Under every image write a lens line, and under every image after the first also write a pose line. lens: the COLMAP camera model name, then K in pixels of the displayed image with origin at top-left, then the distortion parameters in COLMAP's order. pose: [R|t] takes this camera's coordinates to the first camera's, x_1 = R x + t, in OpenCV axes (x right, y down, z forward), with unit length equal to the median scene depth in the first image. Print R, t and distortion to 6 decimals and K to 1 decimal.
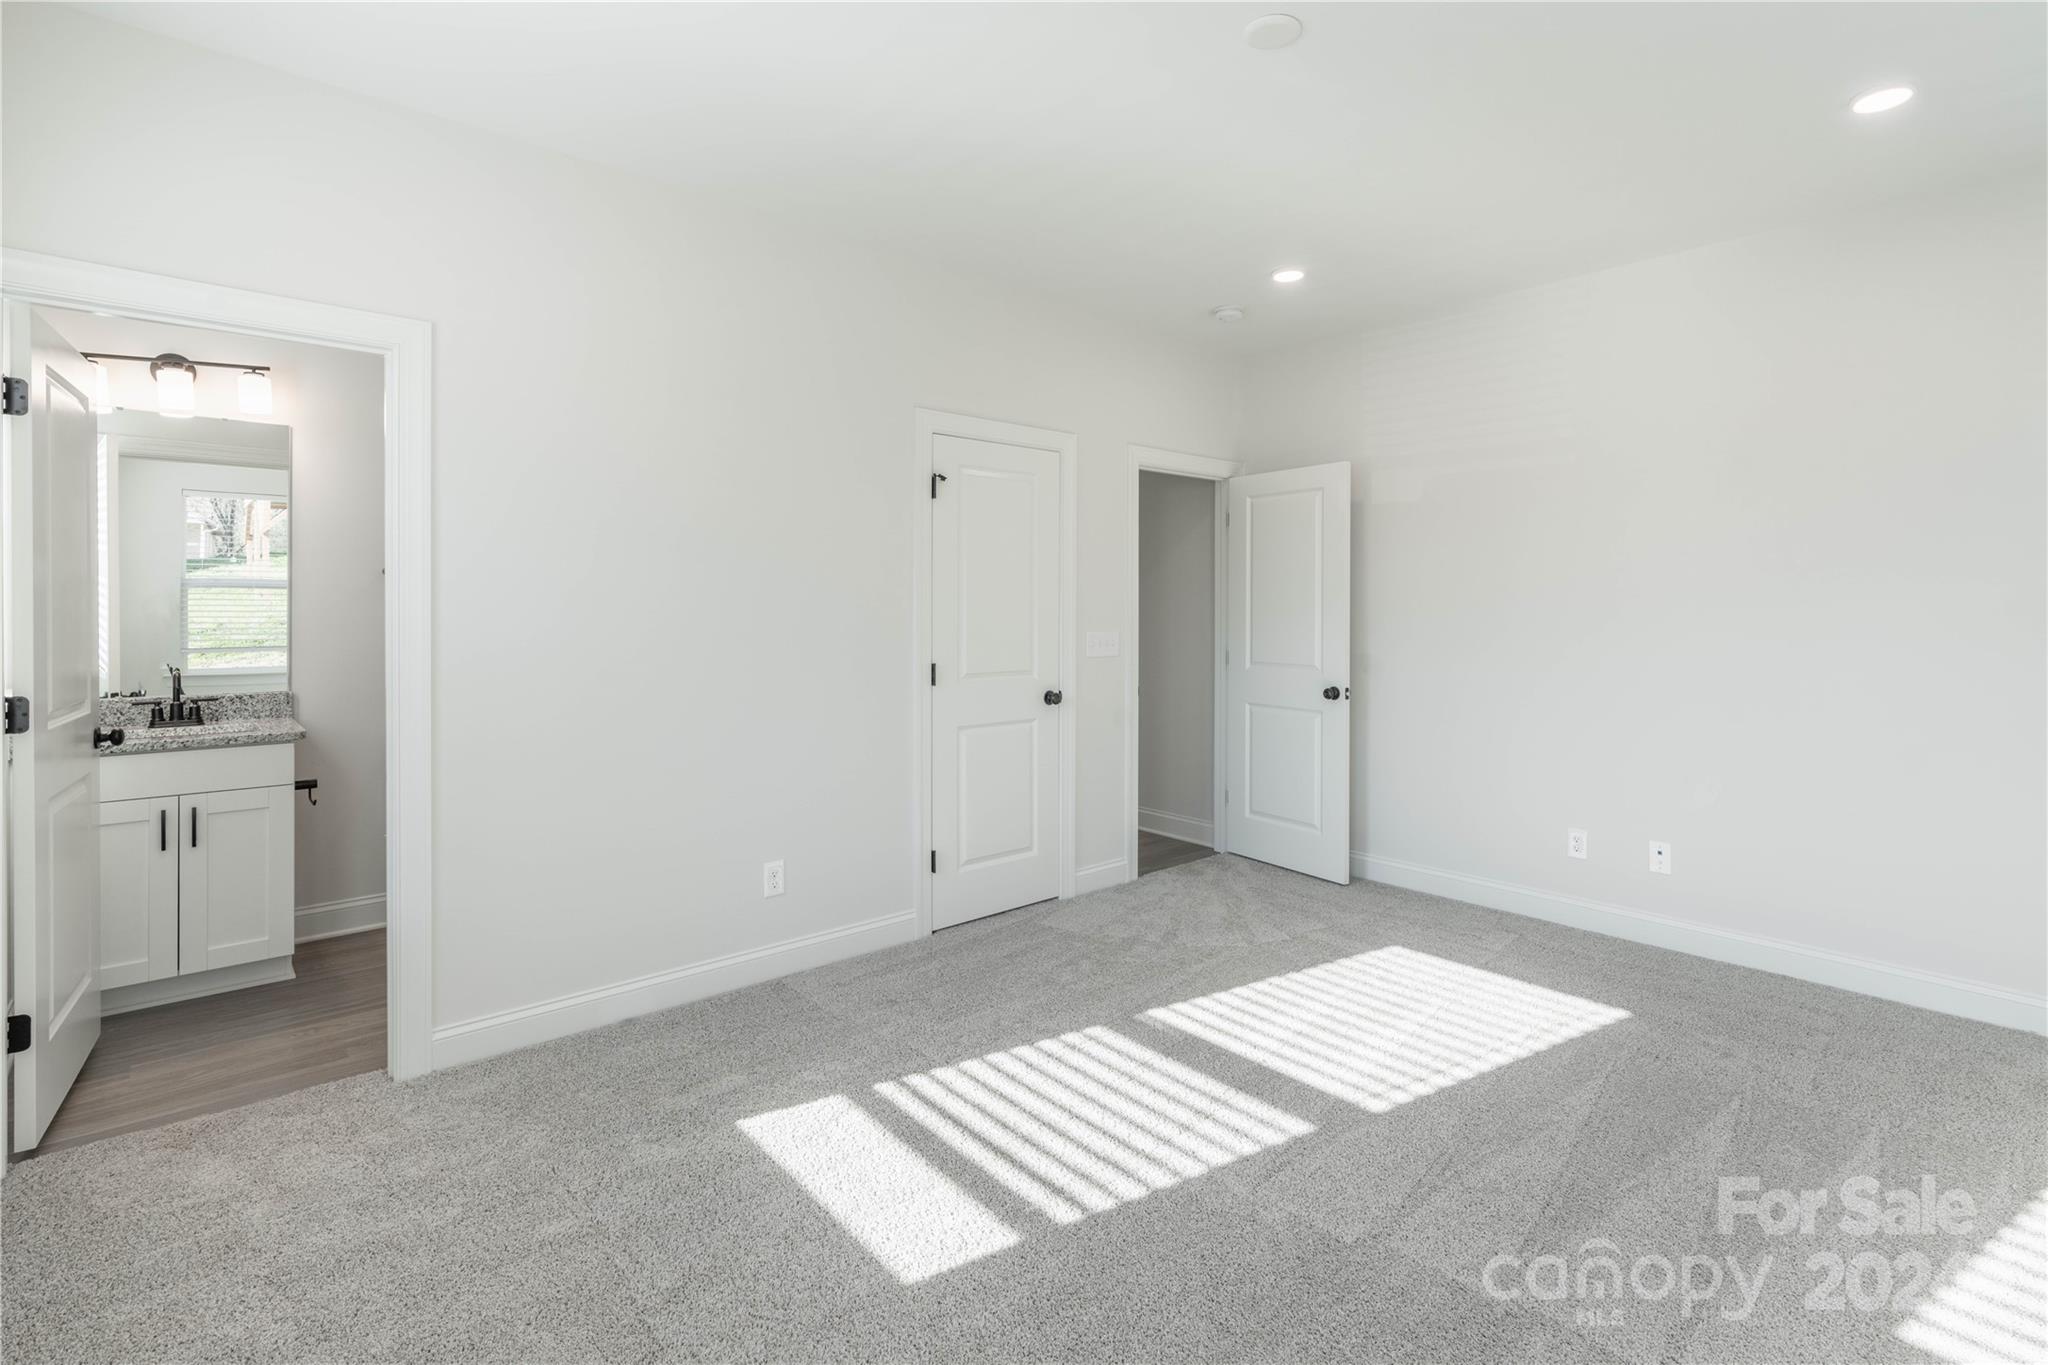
lens RADIAL K [[957.1, 0, 999.2], [0, 957.1, 618.5], [0, 0, 1]] dist [-0.003958, 0.001833]
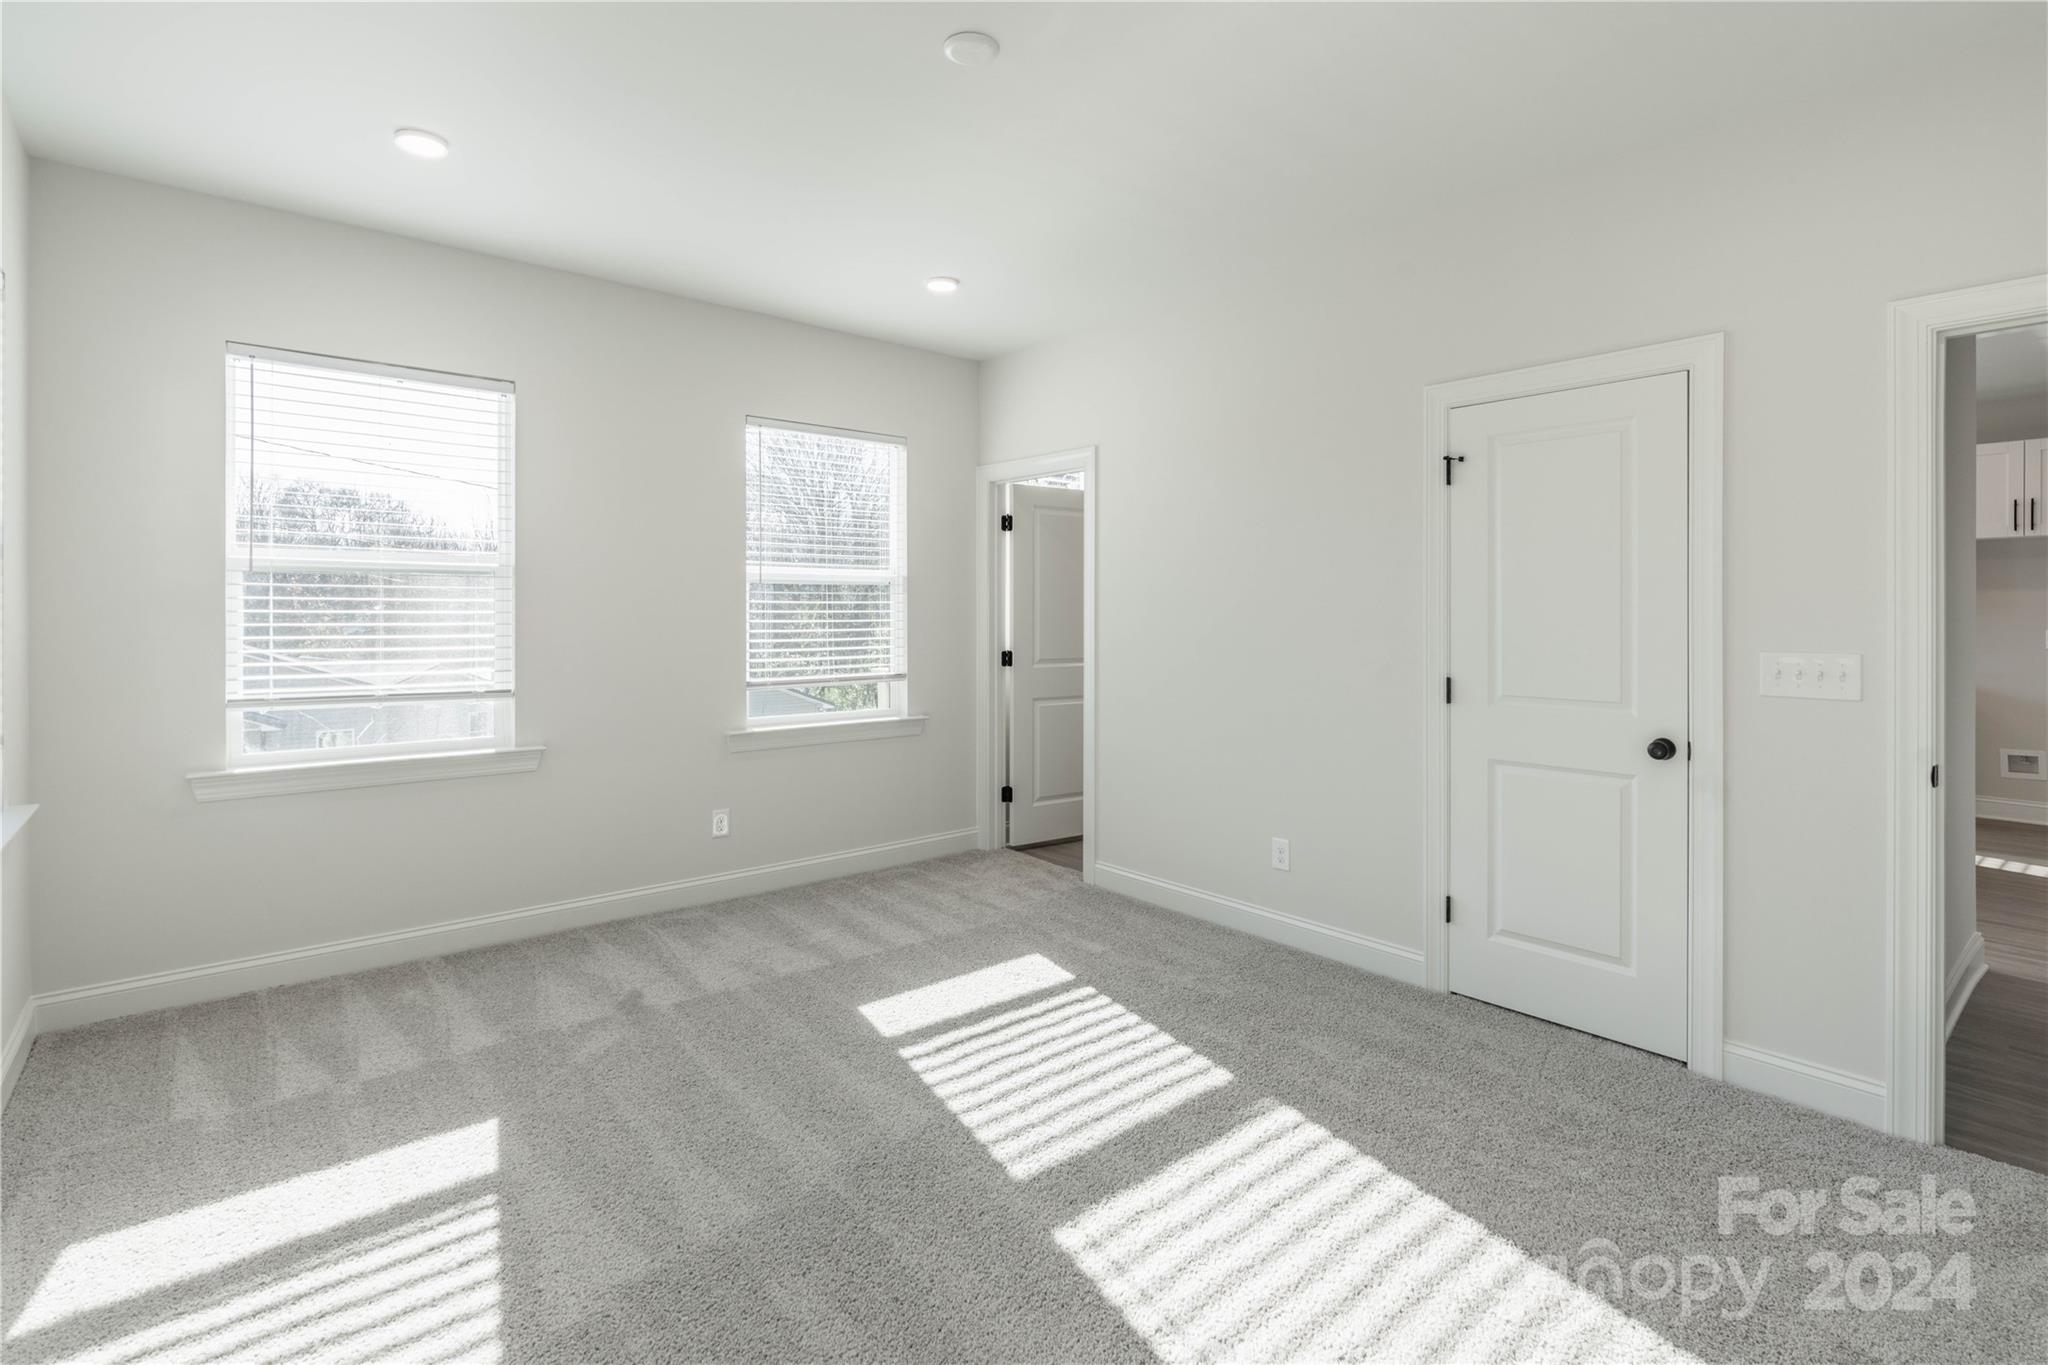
lens RADIAL K [[957.1, 0, 1065.4], [0, 957.1, 613.2], [0, 0, 1]] dist [-0.003958, 0.001833]
pose [[0.014920, 0.000453, -0.999889, 0.890454], [-0.006446, 0.999979, 0.000357, -0.010222], [0.999868, 0.006440, 0.014923, 0.731079]]
